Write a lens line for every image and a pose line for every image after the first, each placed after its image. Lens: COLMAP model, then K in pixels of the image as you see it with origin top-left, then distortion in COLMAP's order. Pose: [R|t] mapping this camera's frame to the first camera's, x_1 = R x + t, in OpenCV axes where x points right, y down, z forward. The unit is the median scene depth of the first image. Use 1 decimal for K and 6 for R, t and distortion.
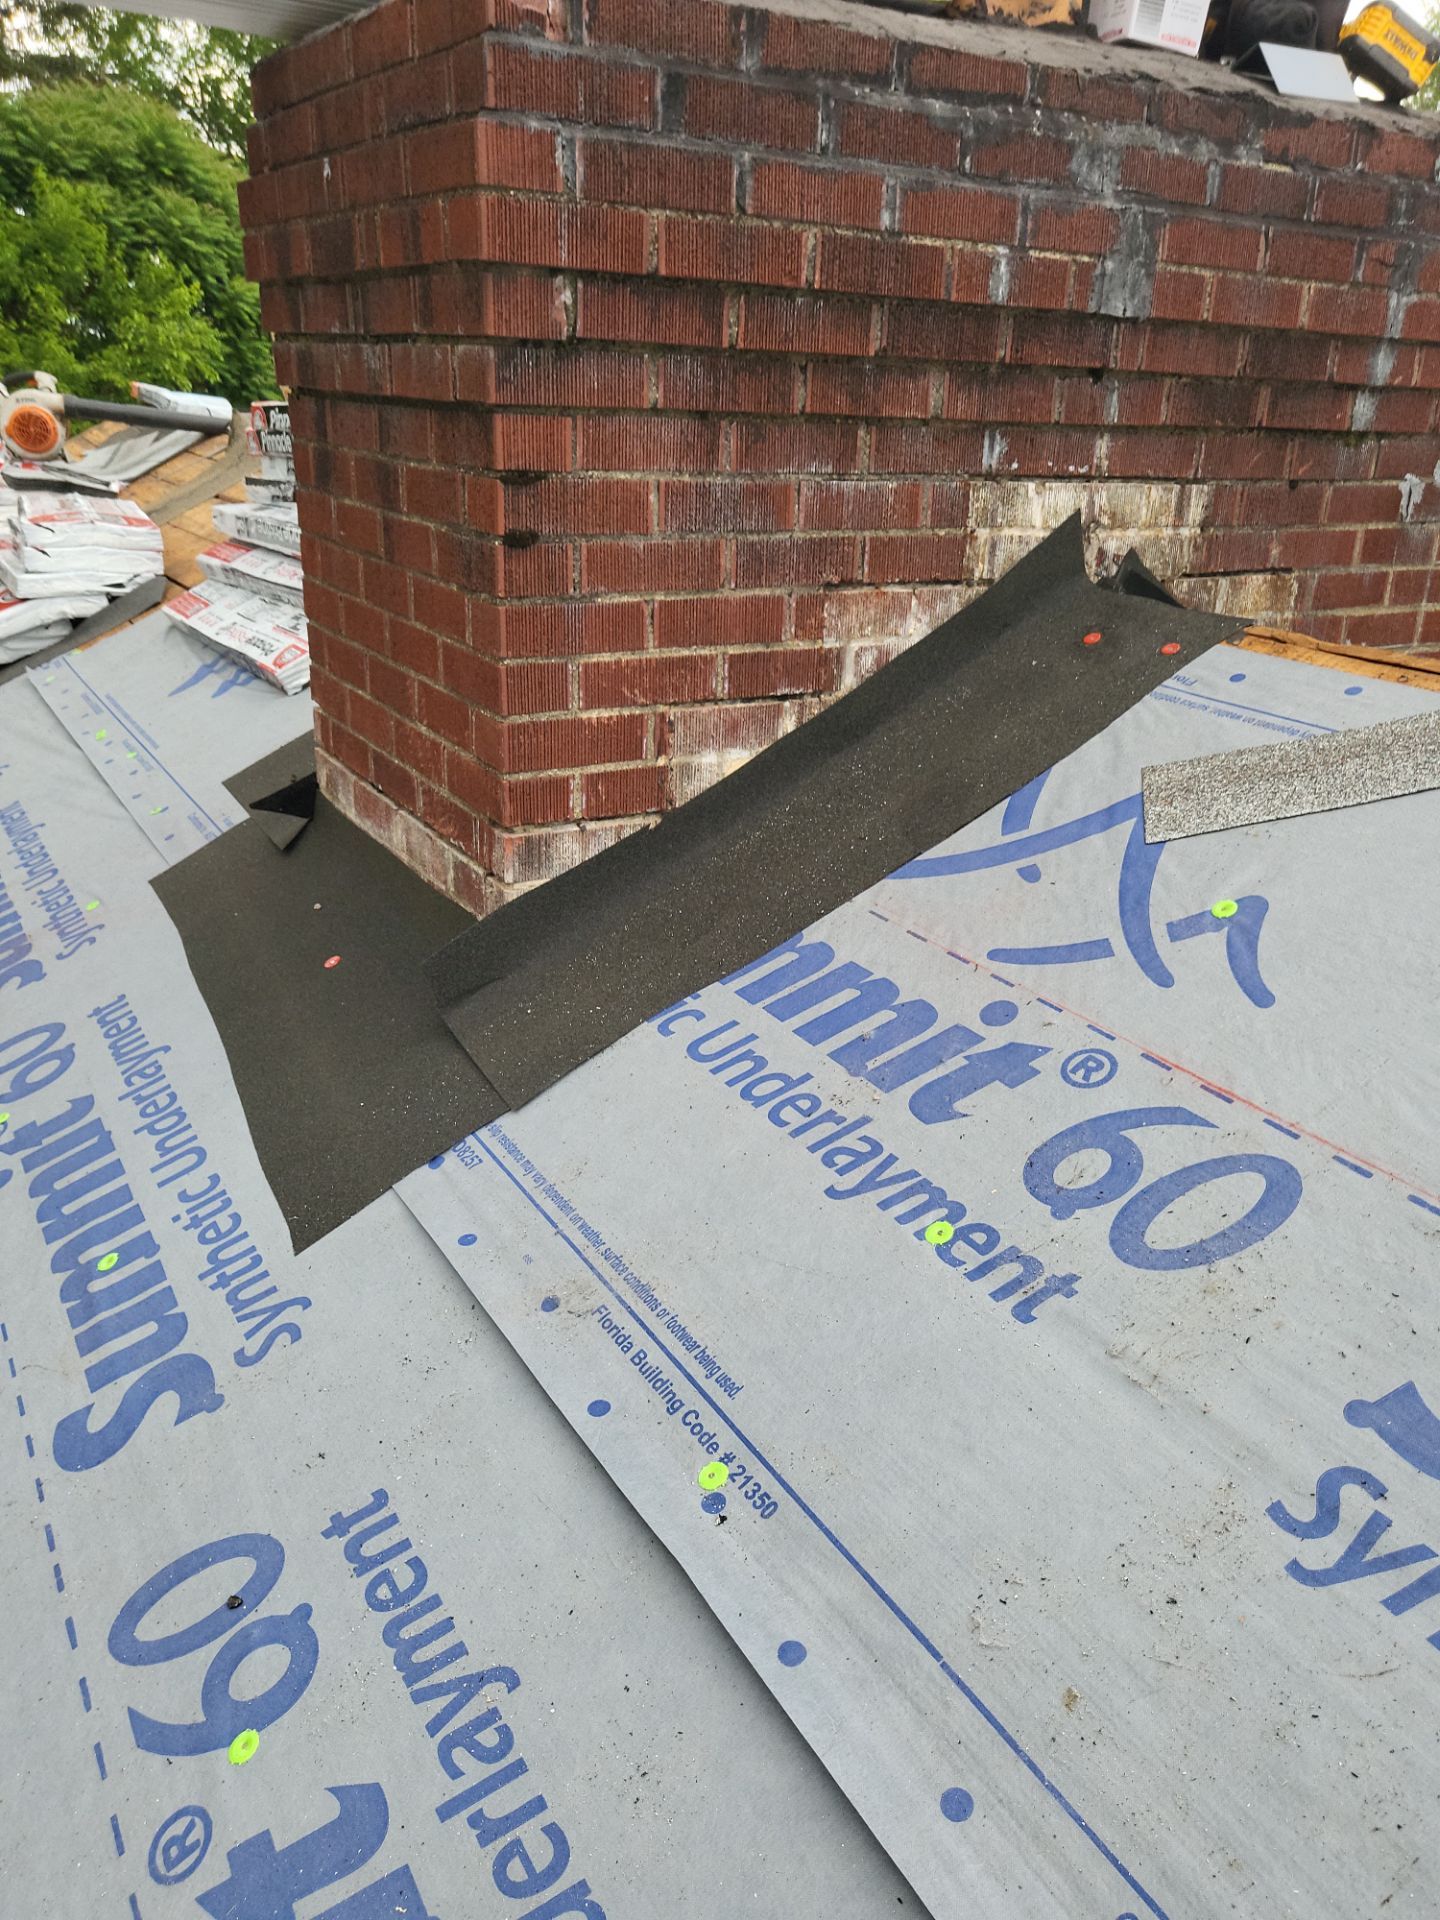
lens RADIAL K [[1461.0, 0, 720.0], [0, 1461.0, 960.0], [0, 0, 1]] dist [-0.007223, 0.166050]
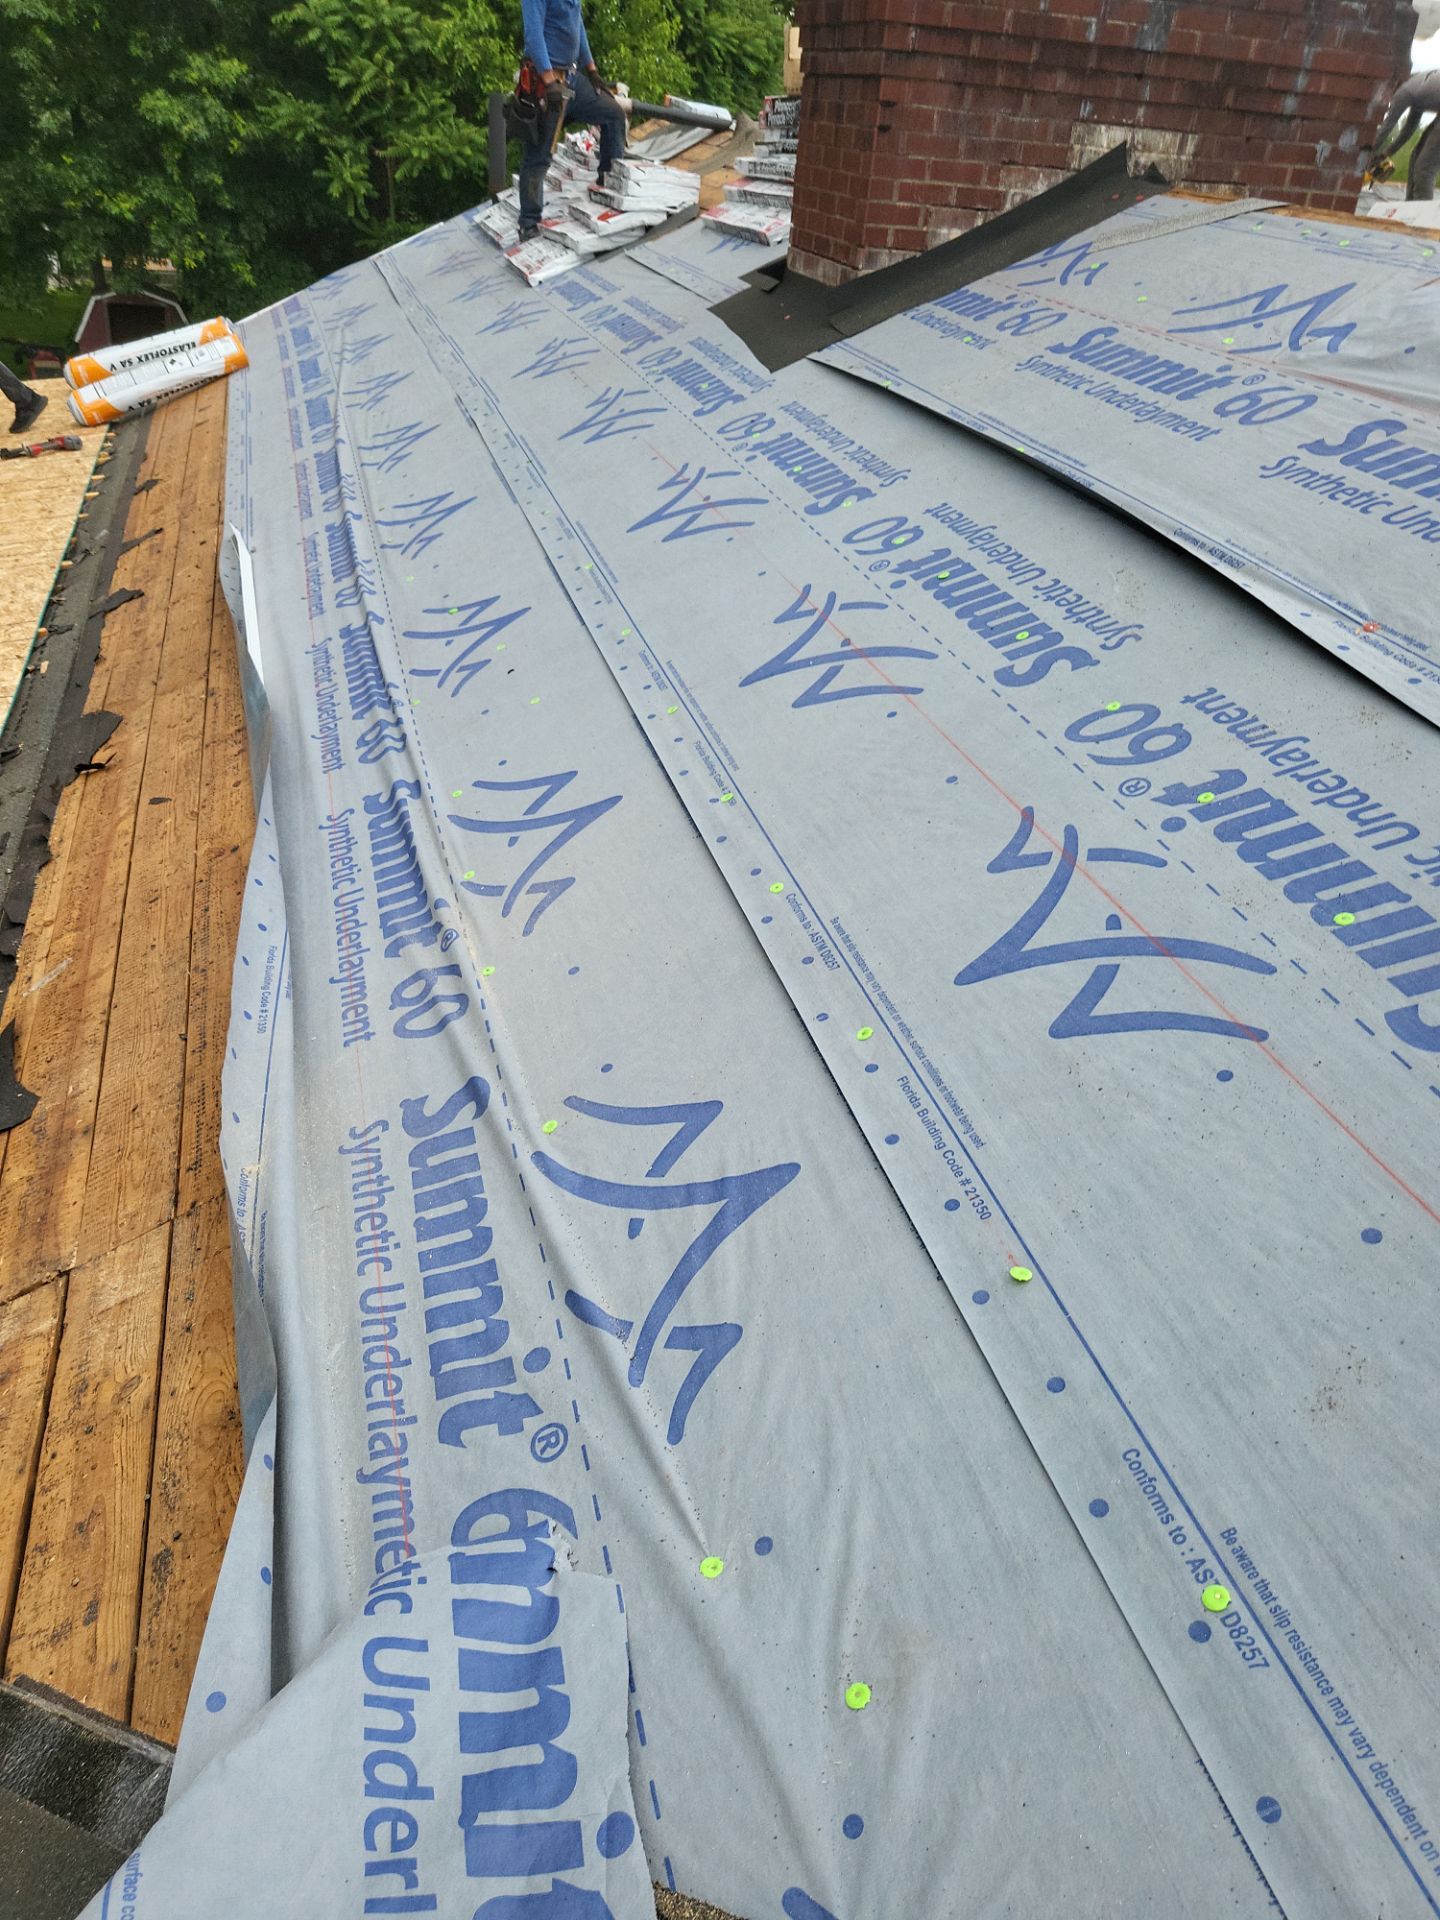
lens RADIAL K [[1569.0, 0, 720.0], [0, 1569.0, 960.0], [0, 0, 1]] dist [0.011145, 0.124009]
pose [[0.962558, 0.166889, -0.213610, 0.397928], [-0.144861, 0.982743, 0.115029, 0.810795], [0.229121, -0.079778, 0.970123, -1.794733]]
